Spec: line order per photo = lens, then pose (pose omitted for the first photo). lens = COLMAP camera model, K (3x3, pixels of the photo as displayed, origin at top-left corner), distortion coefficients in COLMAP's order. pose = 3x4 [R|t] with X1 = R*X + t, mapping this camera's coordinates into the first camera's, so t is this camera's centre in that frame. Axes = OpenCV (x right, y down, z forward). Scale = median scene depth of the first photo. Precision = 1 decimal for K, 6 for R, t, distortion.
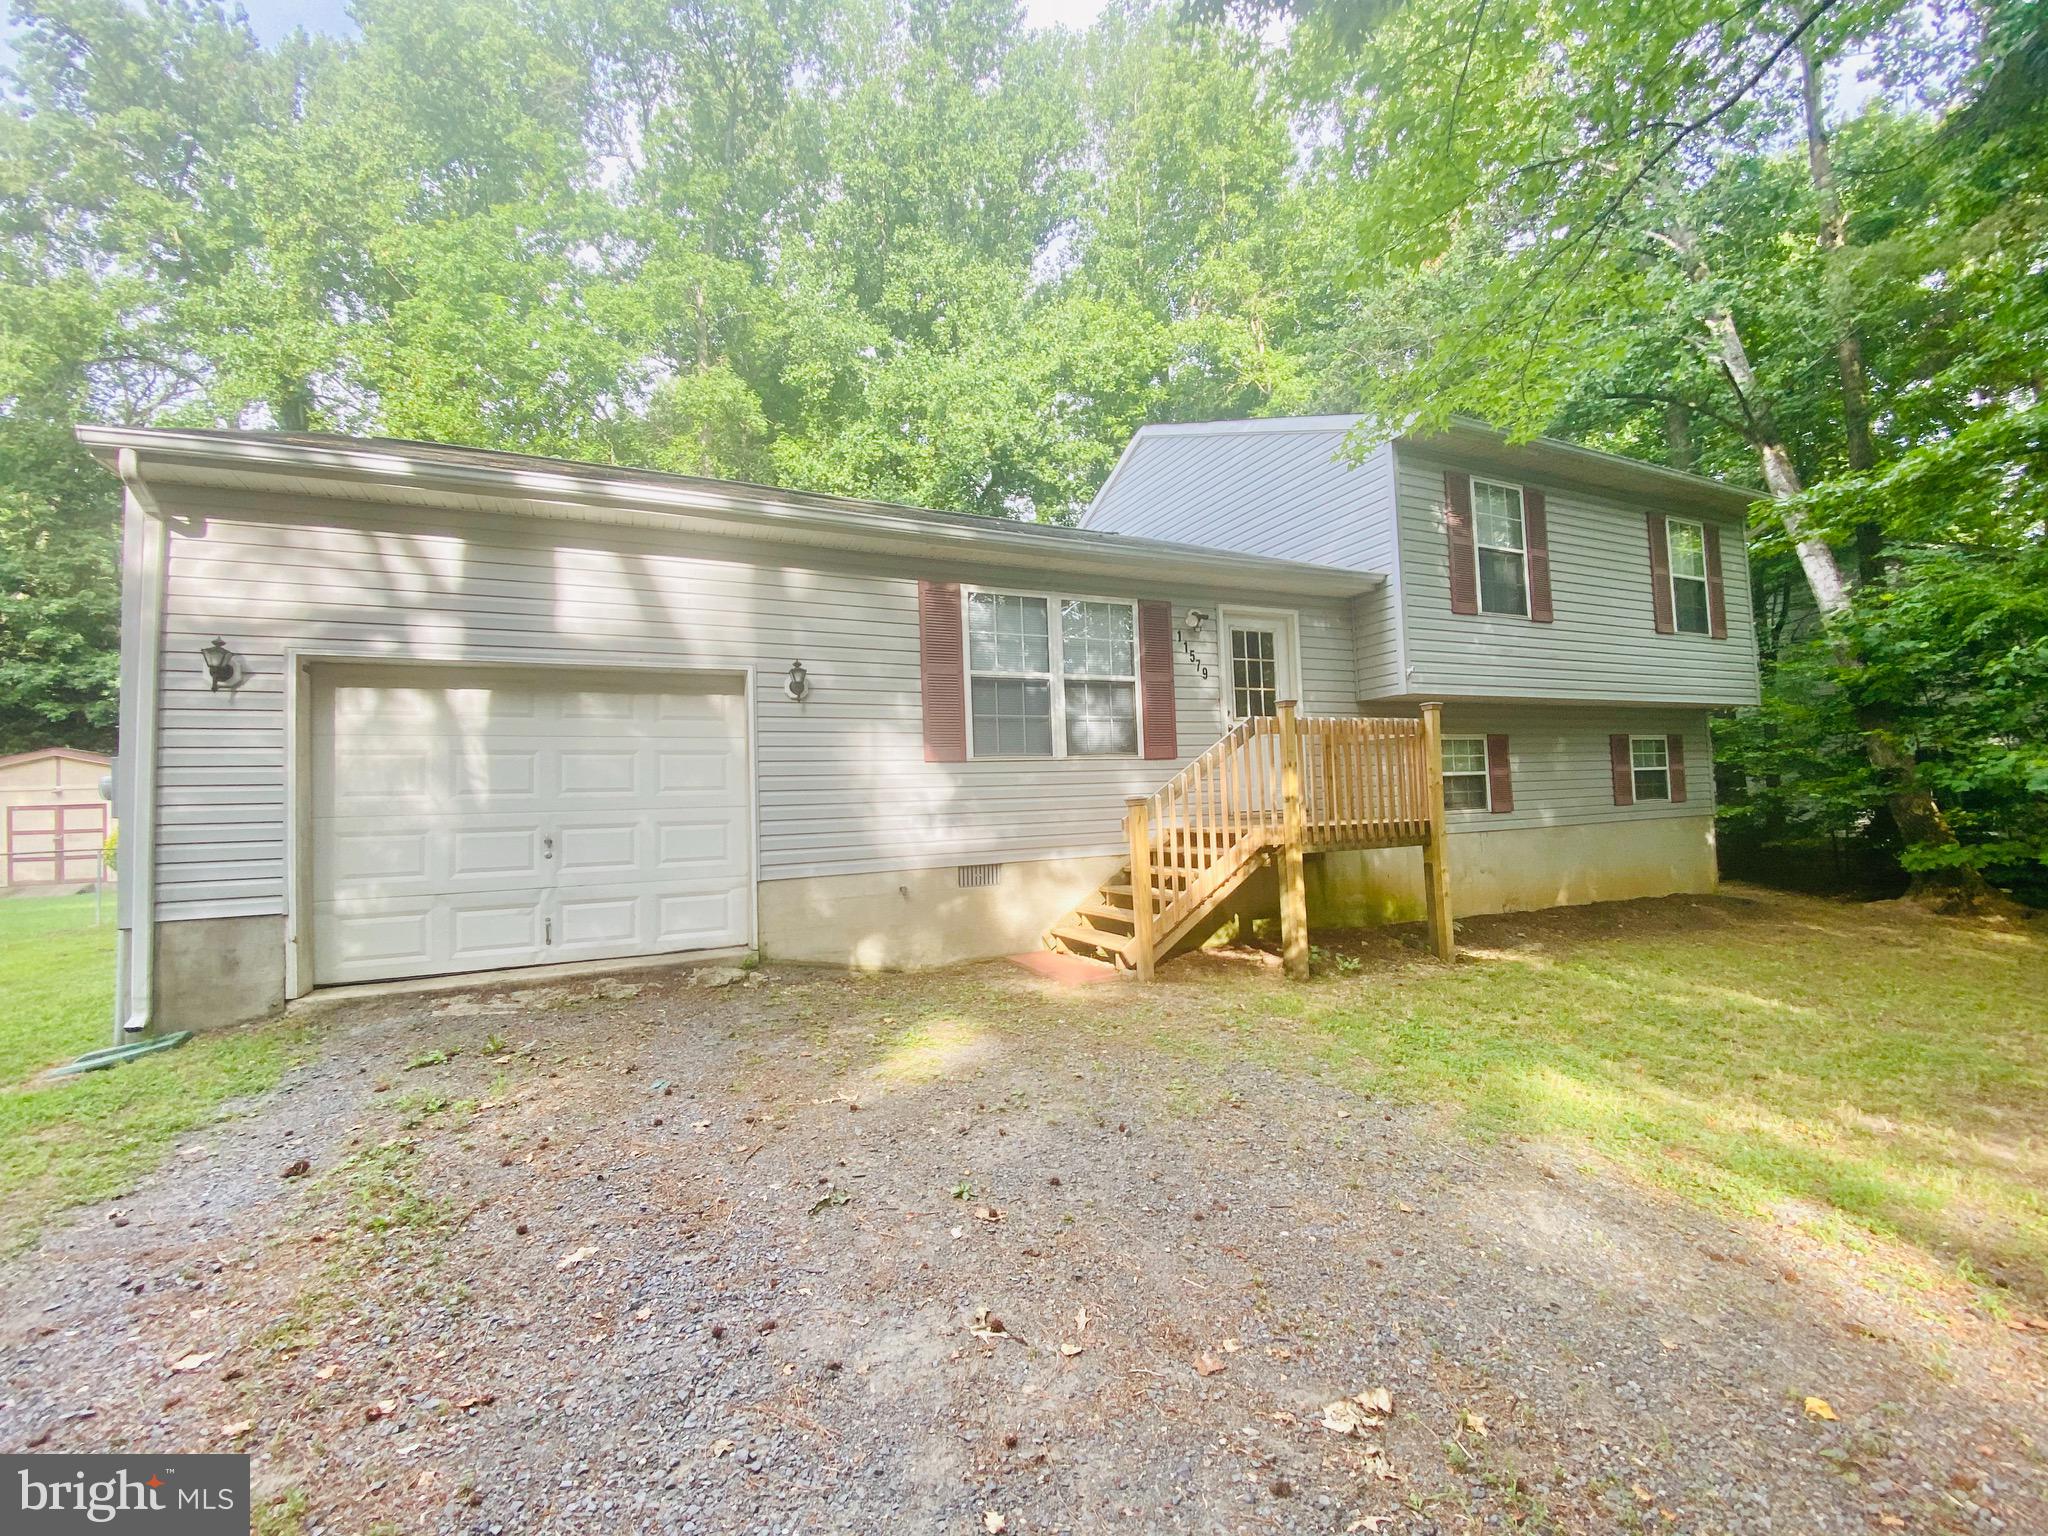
lens RADIAL K [[848.7, 0, 1035.2], [0, 848.7, 759.1], [0, 0, 1]] dist [0.009080, -0.013851]
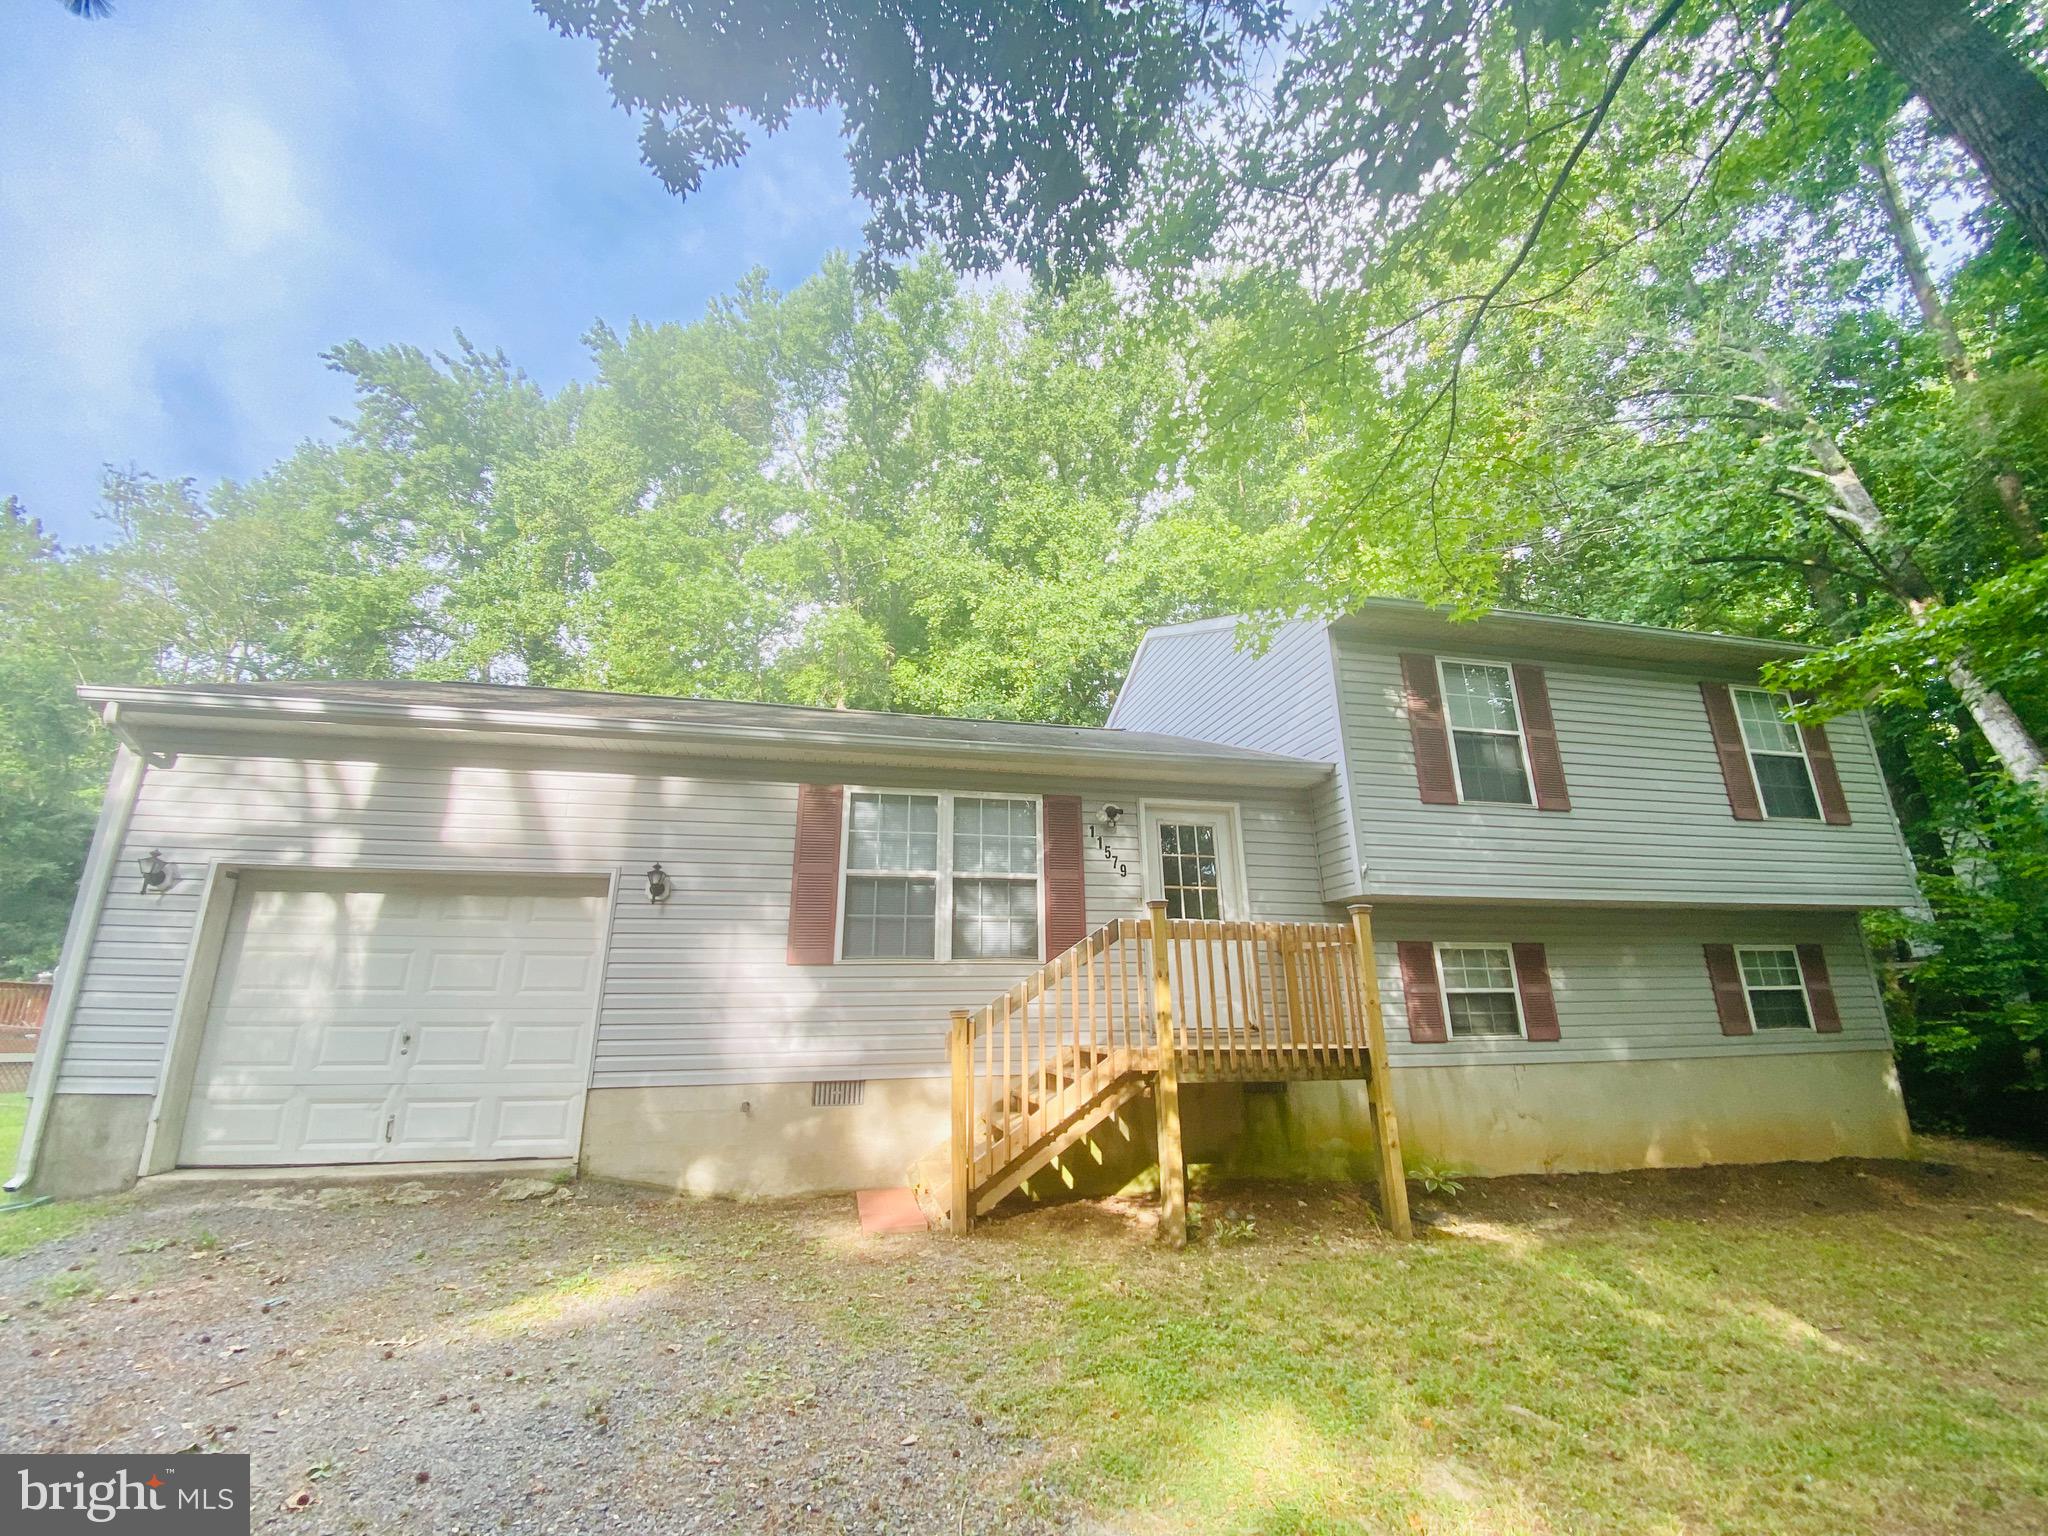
lens RADIAL K [[848.7, 0, 1088.2], [0, 848.7, 744.2], [0, 0, 1]] dist [0.009080, -0.013851]
pose [[0.976686, -0.039188, -0.211068, 0.403766], [-0.014053, 0.969418, -0.245013, -0.009356], [0.214214, 0.242267, 0.946266, 0.077843]]
